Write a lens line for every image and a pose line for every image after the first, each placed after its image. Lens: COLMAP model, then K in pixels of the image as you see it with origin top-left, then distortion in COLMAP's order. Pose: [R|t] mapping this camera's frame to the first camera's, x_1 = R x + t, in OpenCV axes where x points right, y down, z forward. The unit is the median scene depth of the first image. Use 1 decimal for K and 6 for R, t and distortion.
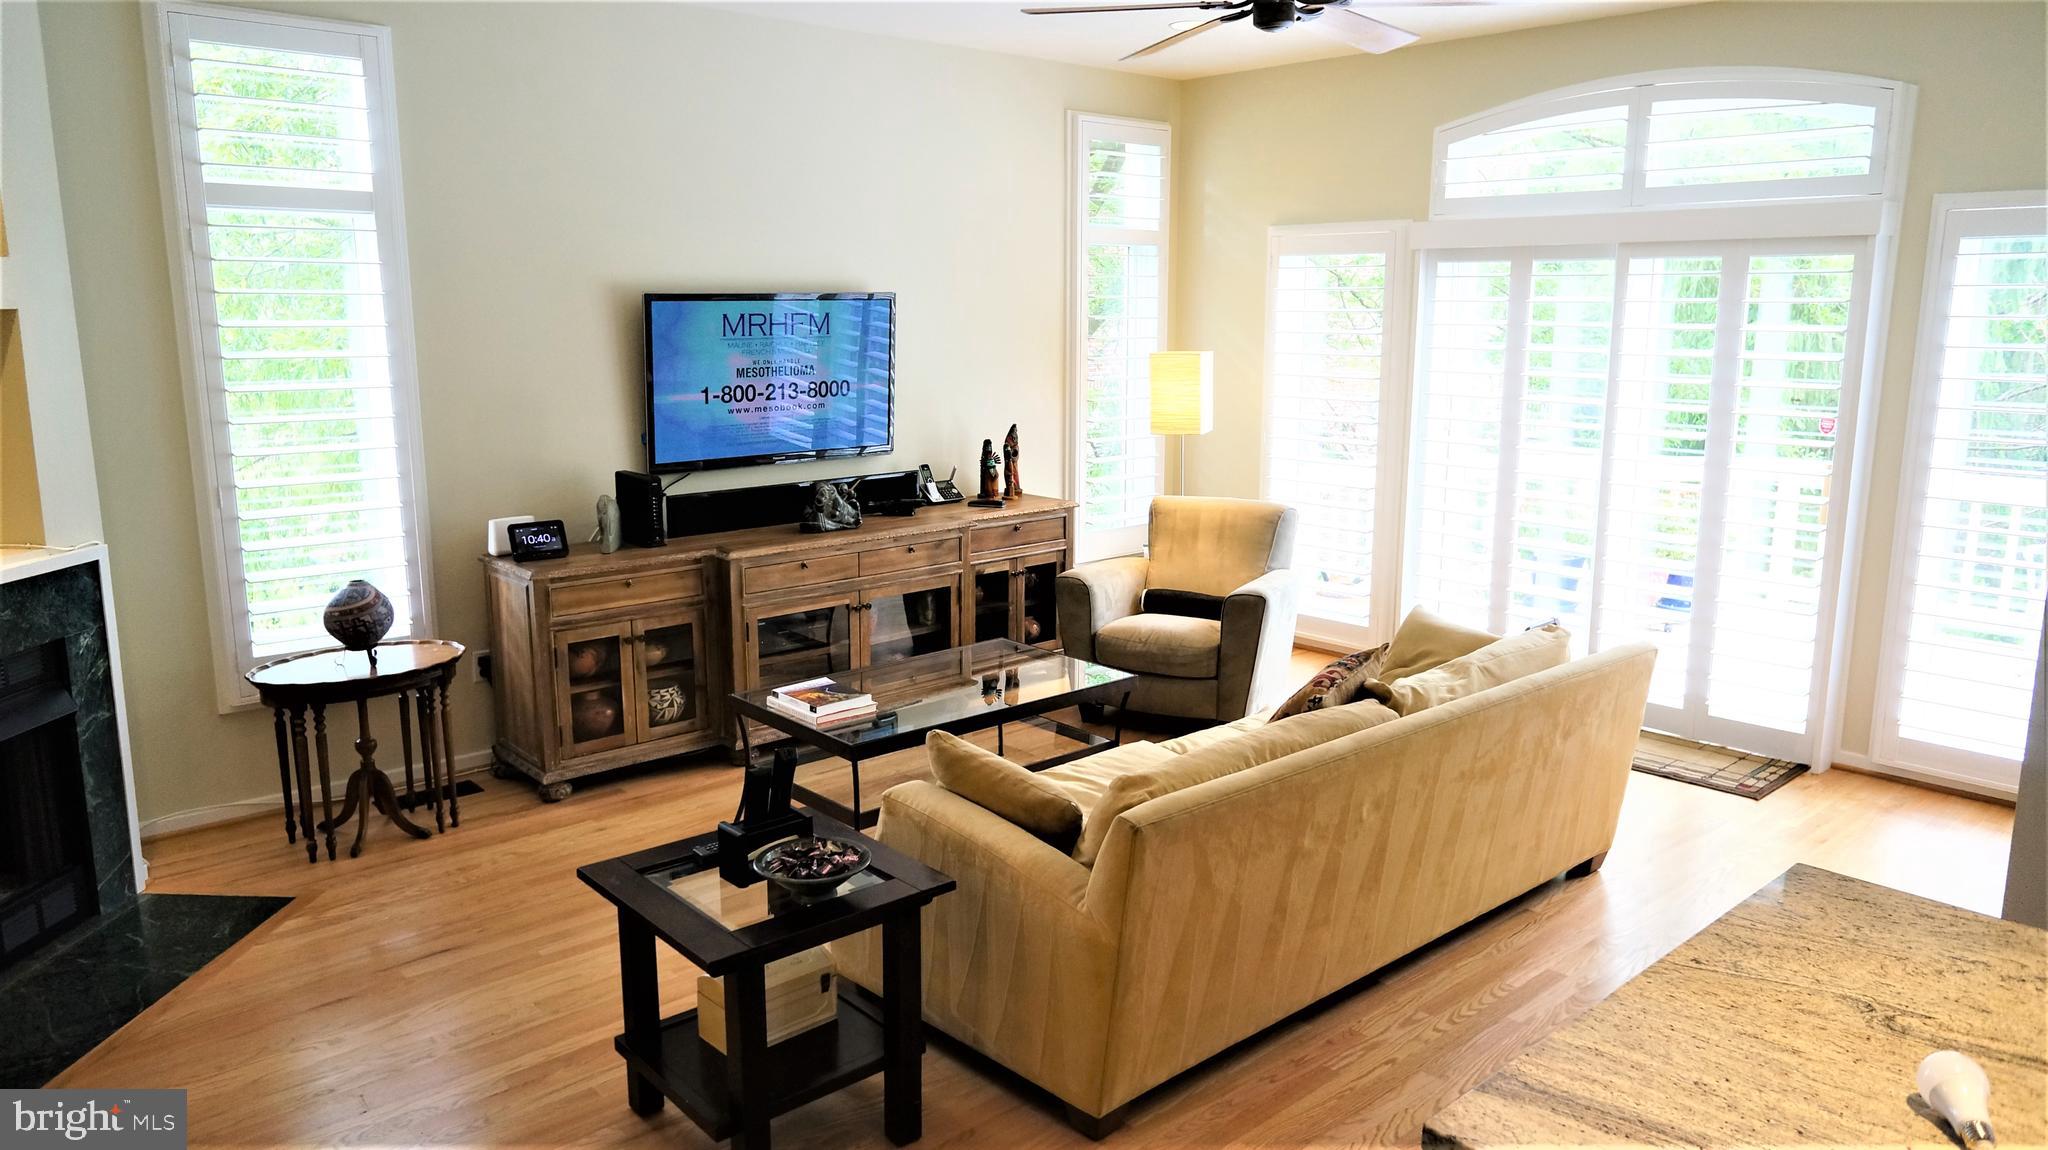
lens RADIAL K [[1397.9, 0, 1028.2], [0, 1397.9, 570.9], [0, 0, 1]] dist [-0.004478, 0.002130]
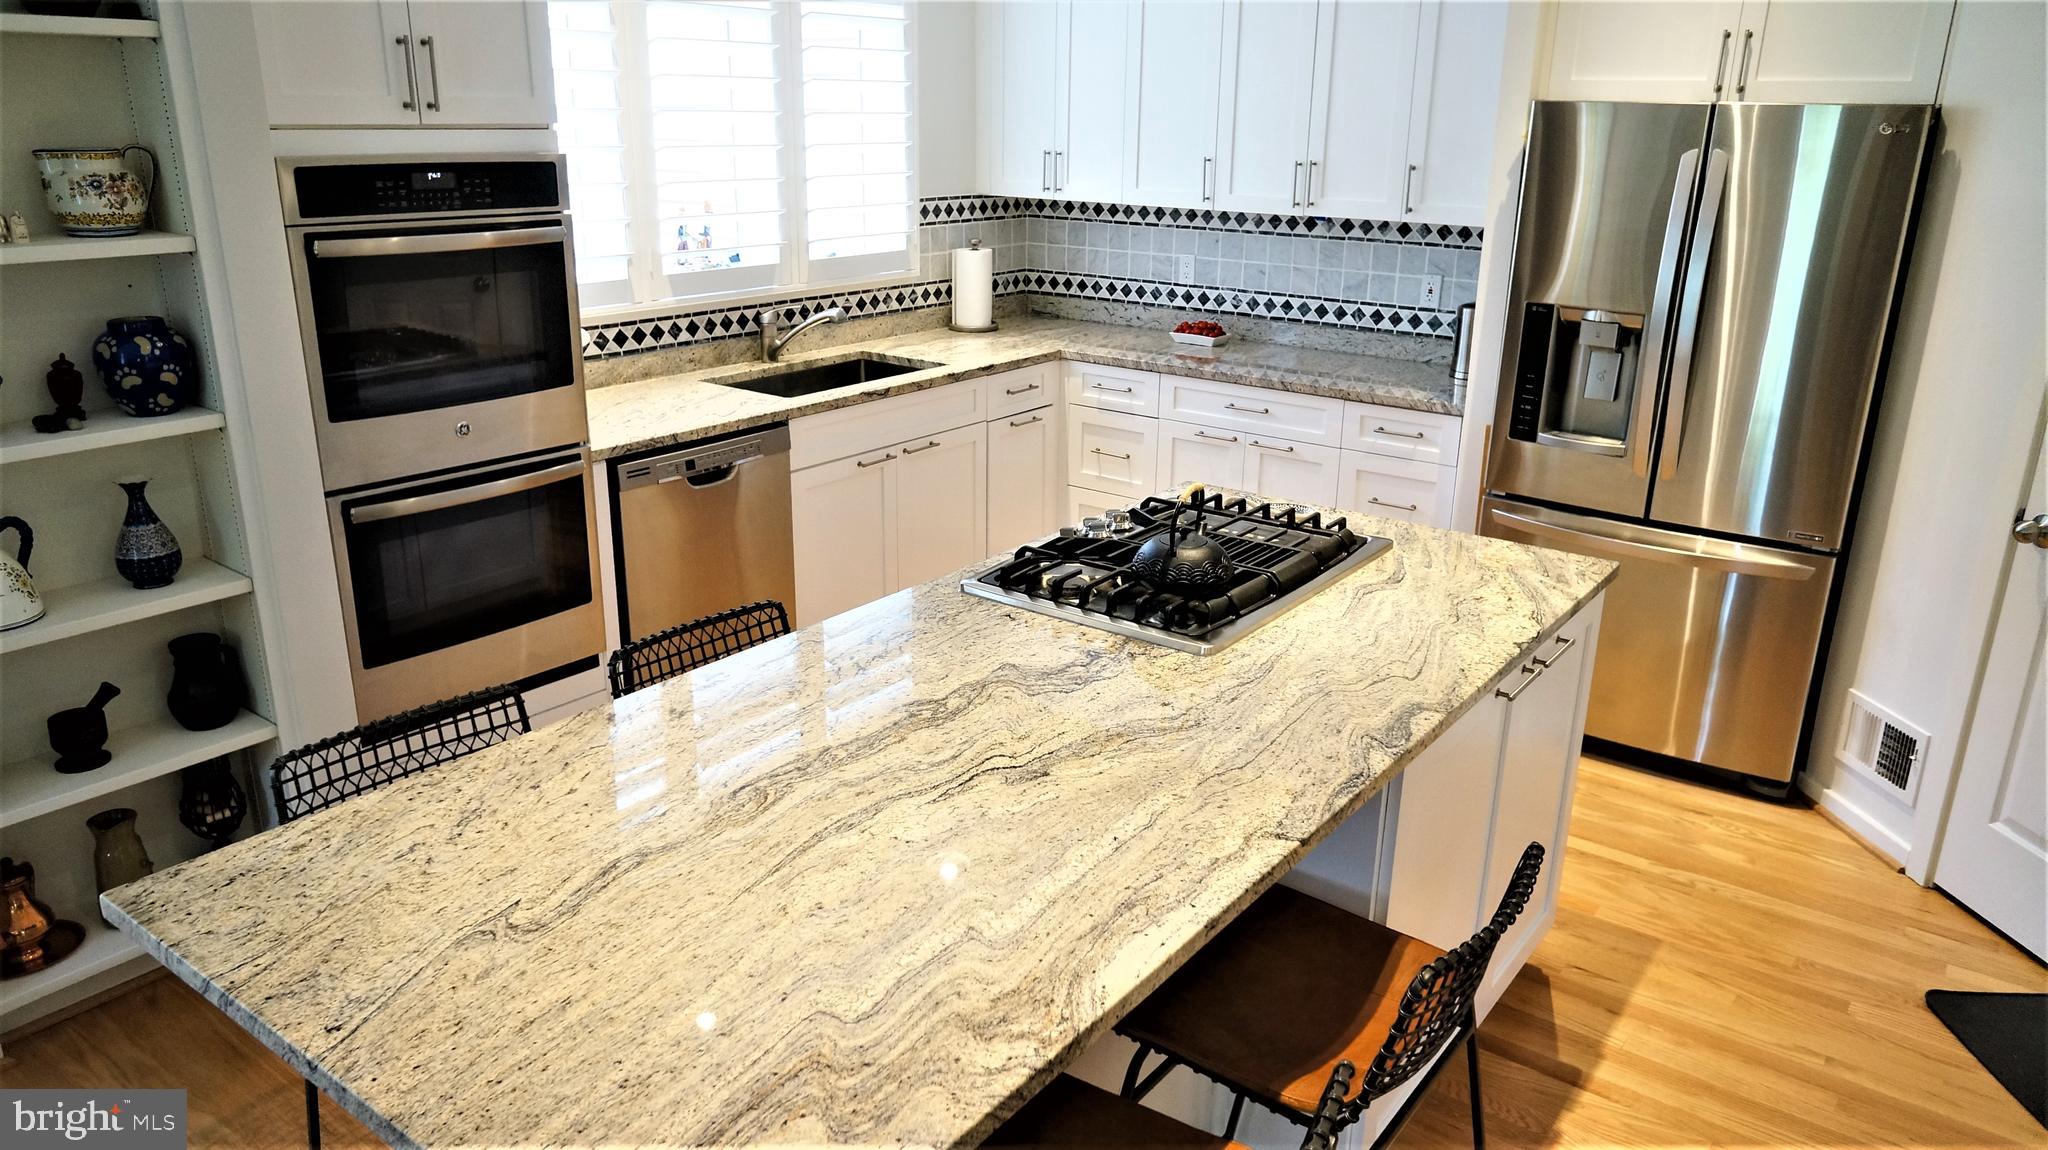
lens RADIAL K [[1397.9, 0, 1028.2], [0, 1397.9, 570.9], [0, 0, 1]] dist [-0.004478, 0.002130]
pose [[-0.187591, -0.315722, 0.930123, -0.076557], [0.170706, 0.922045, 0.347408, -0.051967], [-0.967300, 0.223949, -0.119072, 0.225310]]
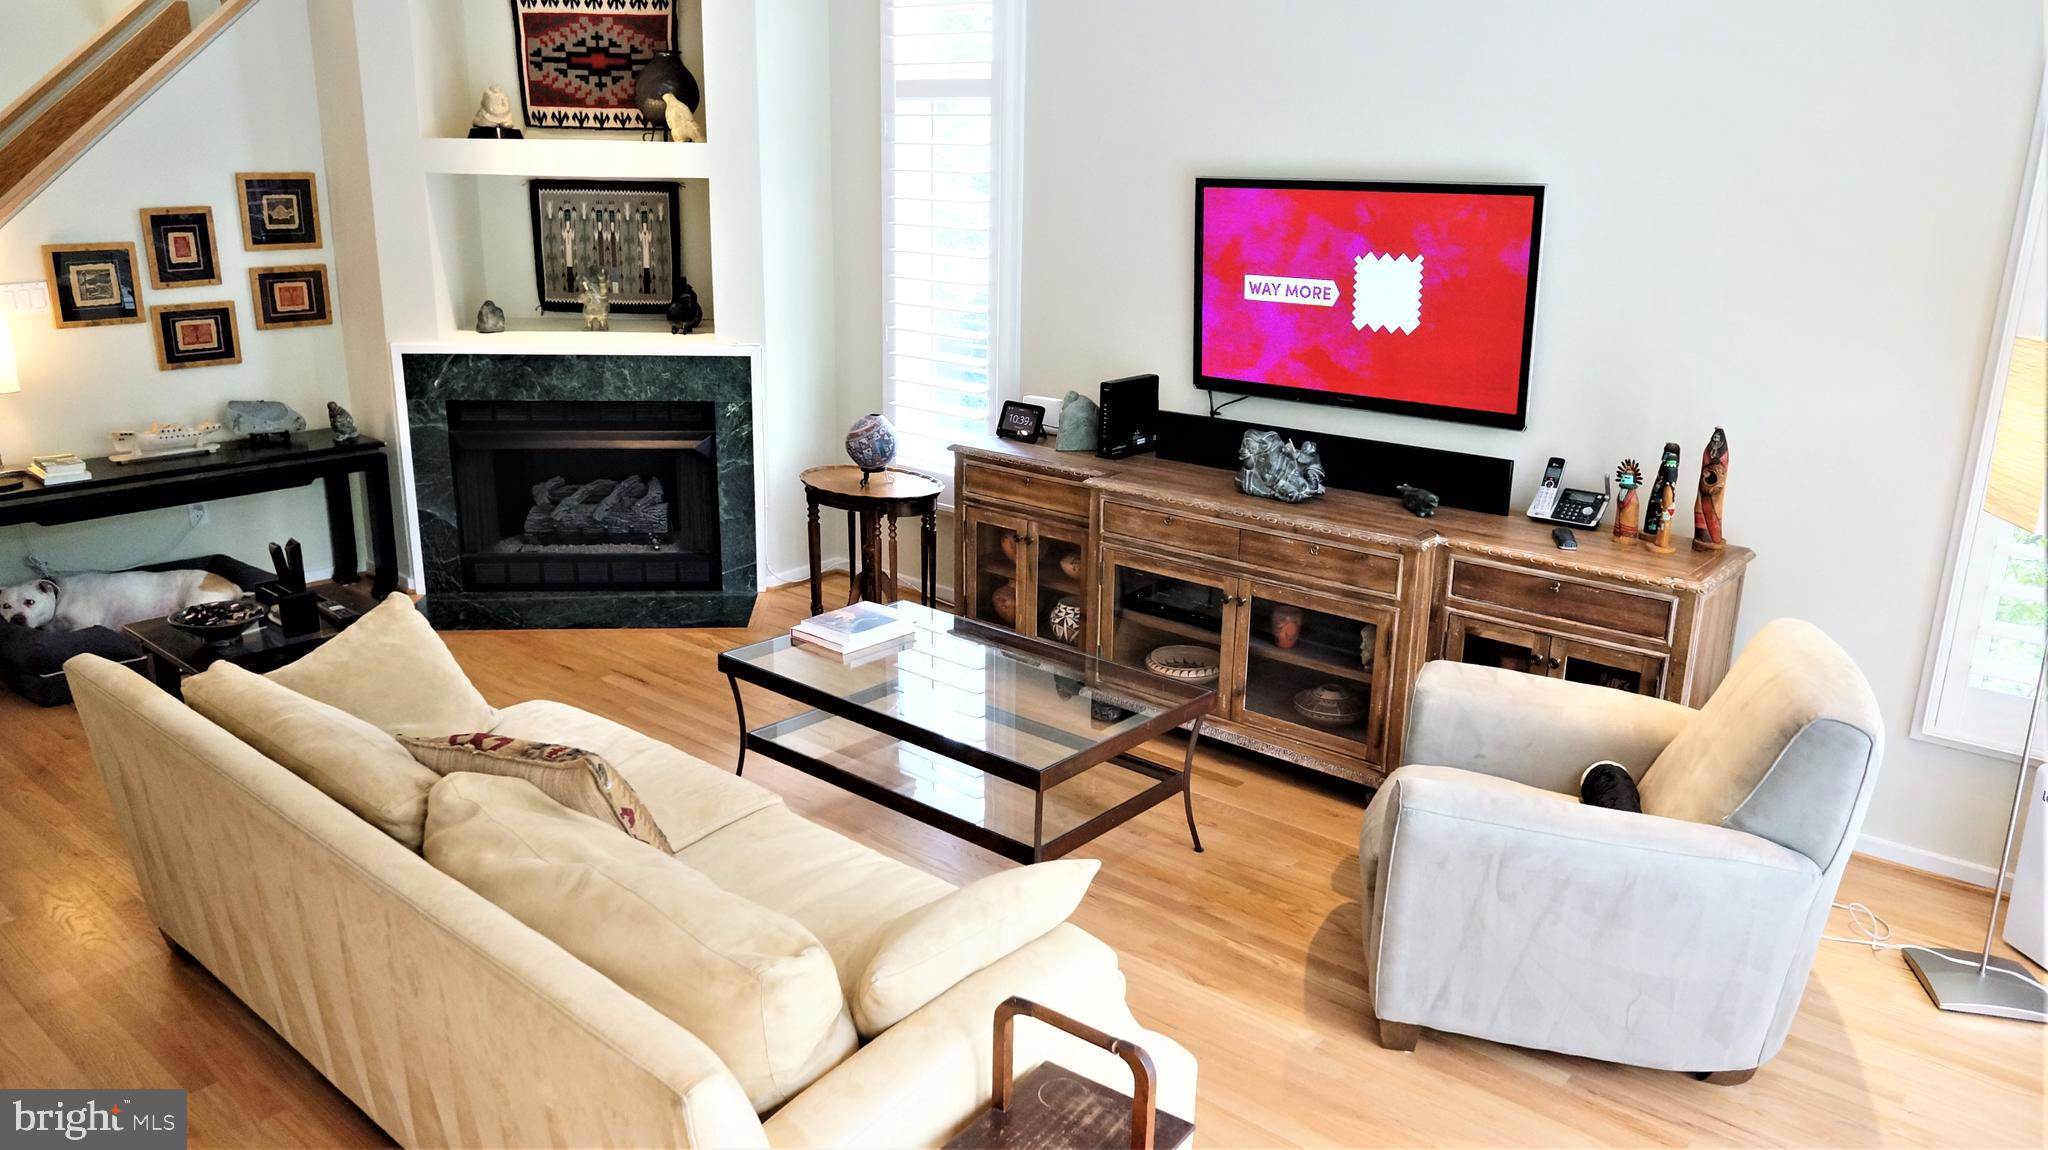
lens RADIAL K [[1440.6, 0, 1029.3], [0, 1440.6, 571.3], [0, 0, 1]] dist [-0.005153, 0.001891]
pose [[0.137401, 0.275008, -0.951573, 0.654904], [-0.207263, 0.947400, 0.243875, -0.169538], [0.968588, 0.163718, 0.187172, 0.799089]]
